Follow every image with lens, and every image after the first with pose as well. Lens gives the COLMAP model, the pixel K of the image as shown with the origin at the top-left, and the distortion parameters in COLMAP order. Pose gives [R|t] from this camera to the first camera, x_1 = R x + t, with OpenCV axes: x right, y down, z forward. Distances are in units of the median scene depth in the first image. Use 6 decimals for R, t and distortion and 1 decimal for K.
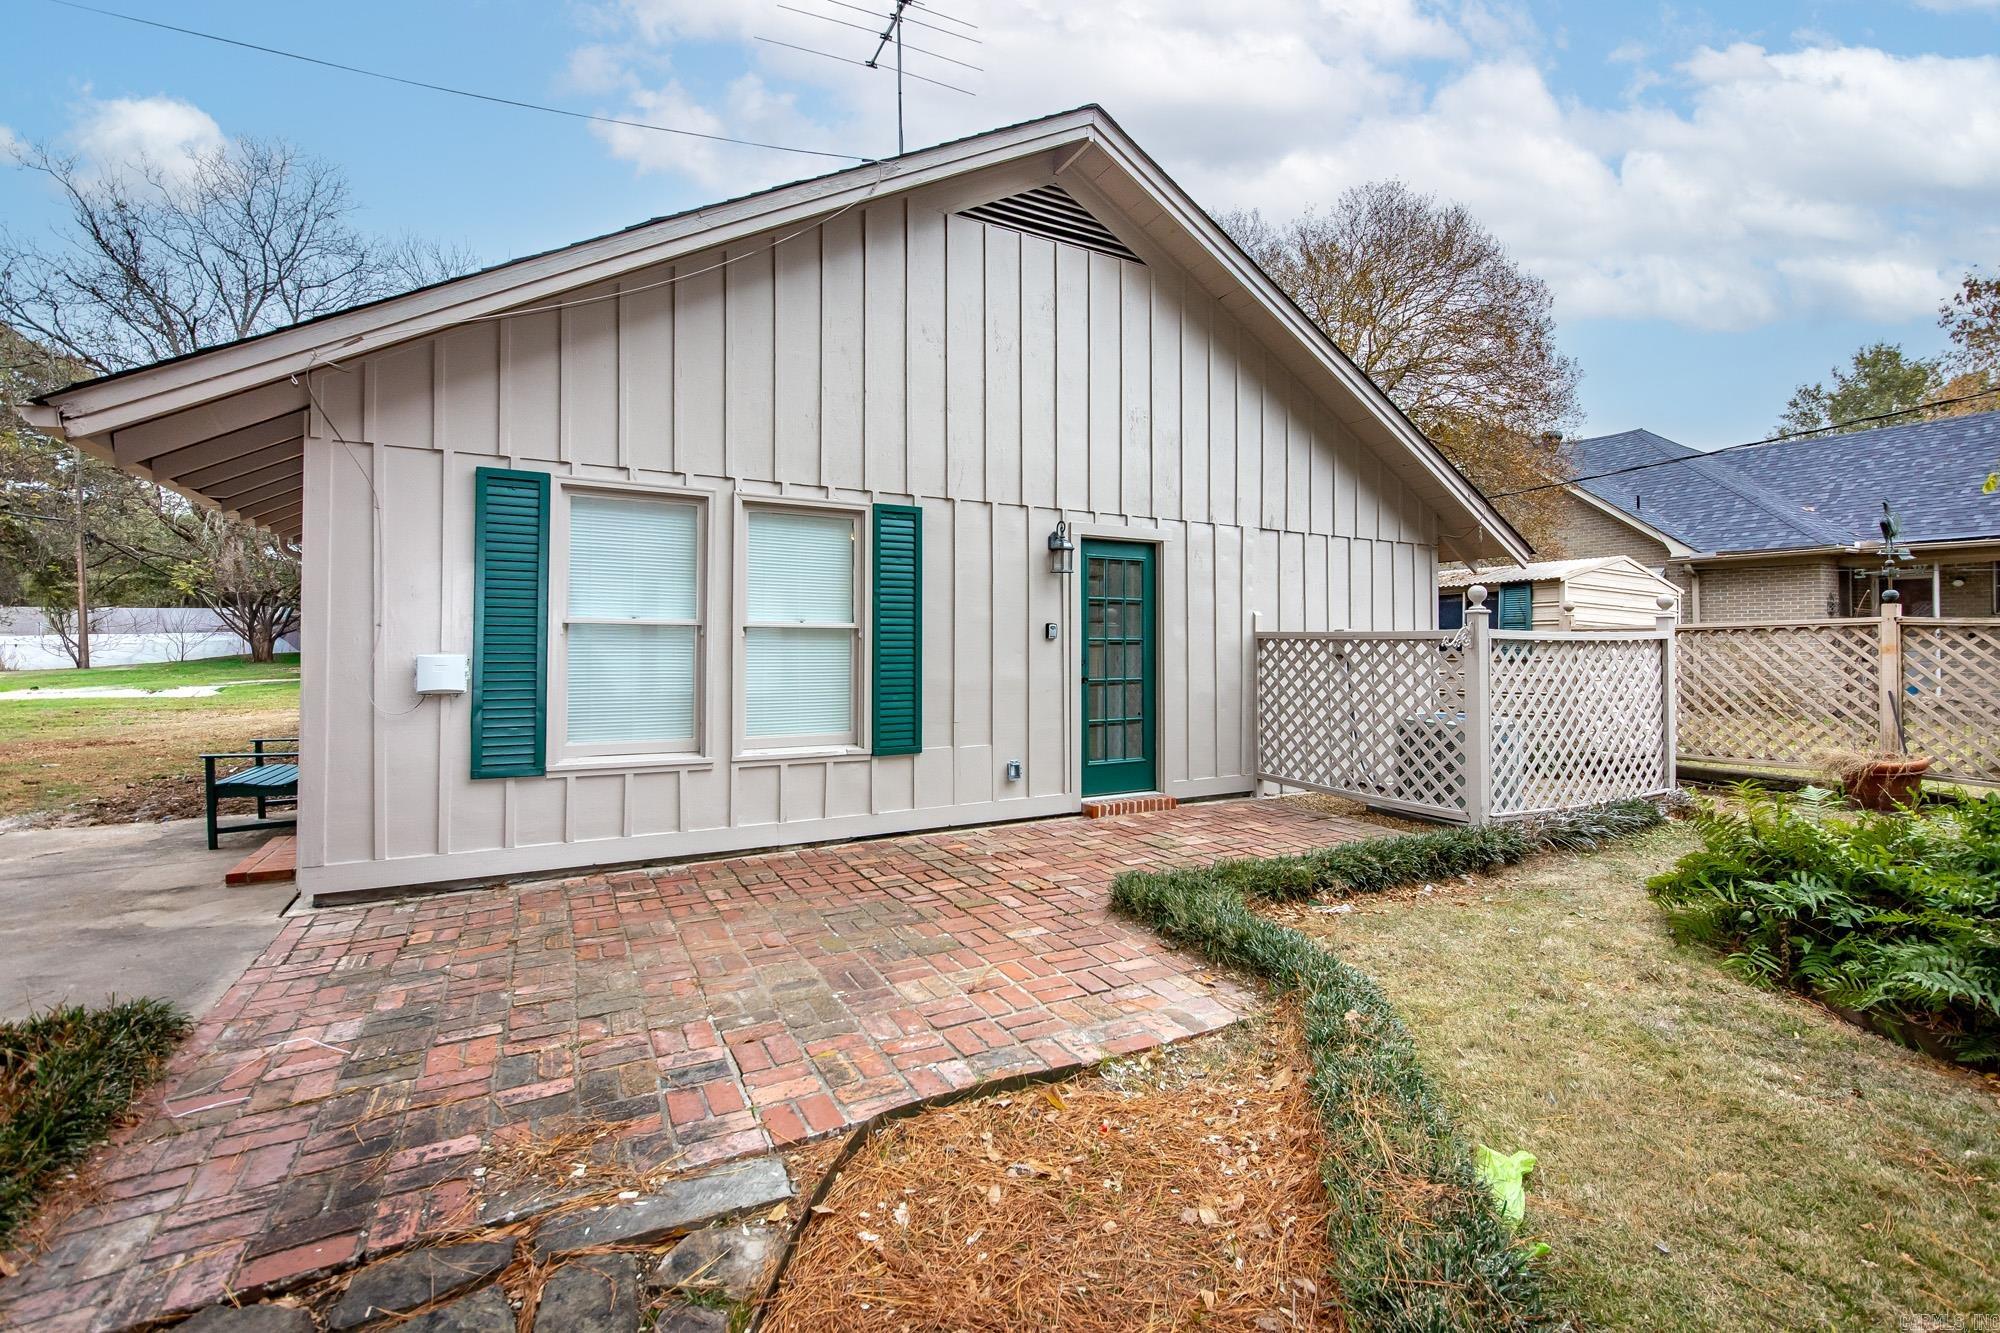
lens RADIAL K [[880.4, 0, 999.2], [0, 880.4, 653.8], [0, 0, 1]] dist [0.000826, 0.000041]
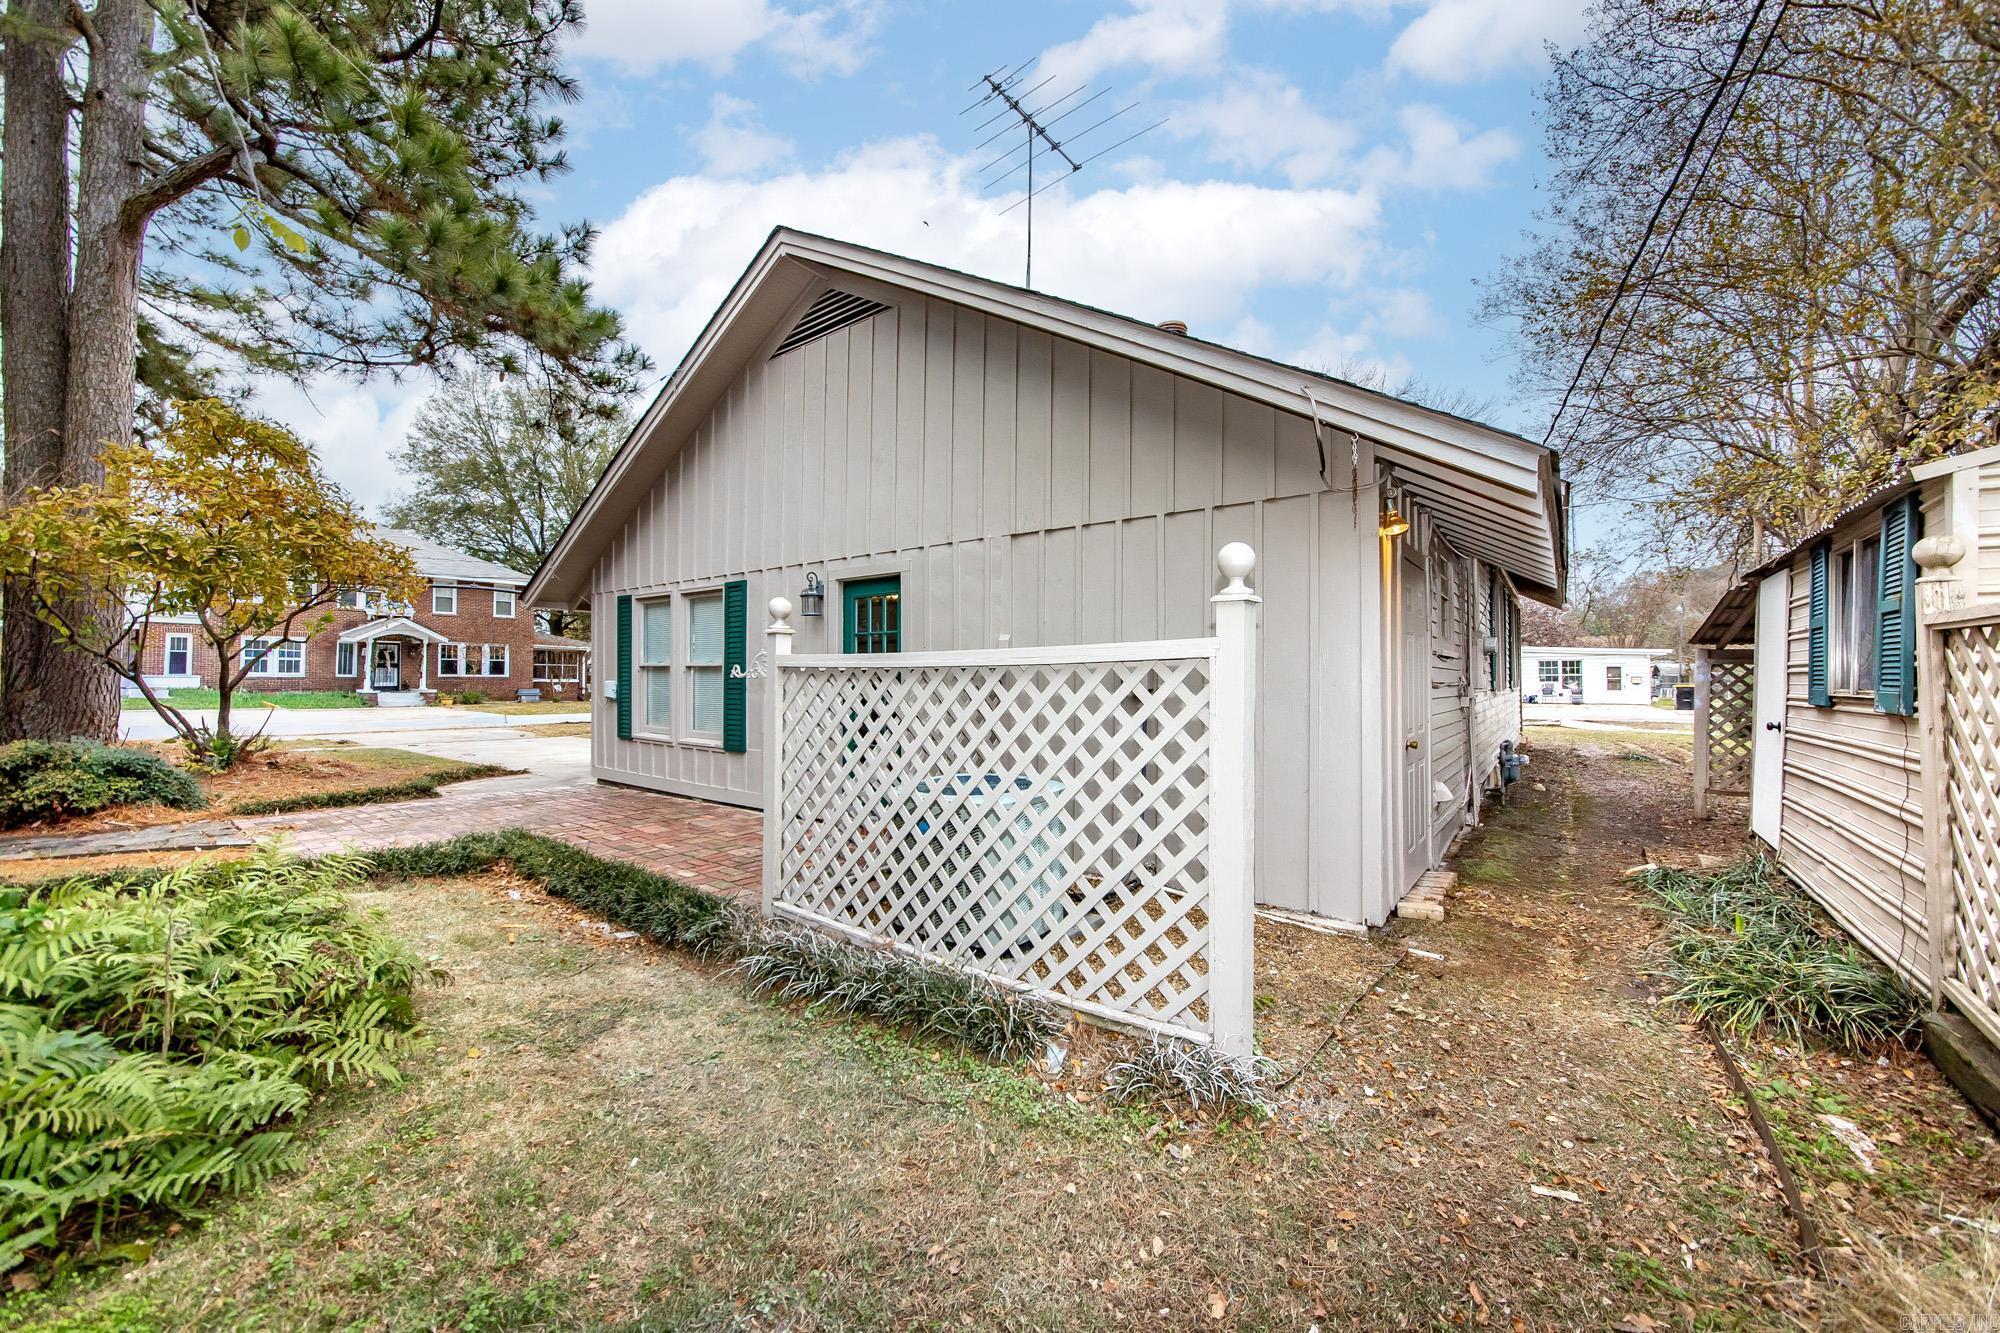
lens RADIAL K [[739.7, 0, 996.4], [0, 739.7, 674.6], [0, 0, 1]] dist [-0.006315, 0.002406]
pose [[0.411224, -0.004834, -0.911521, 1.190952], [-0.002238, 0.999978, -0.006313, -0.006775], [0.911532, 0.004636, 0.411204, 0.894450]]
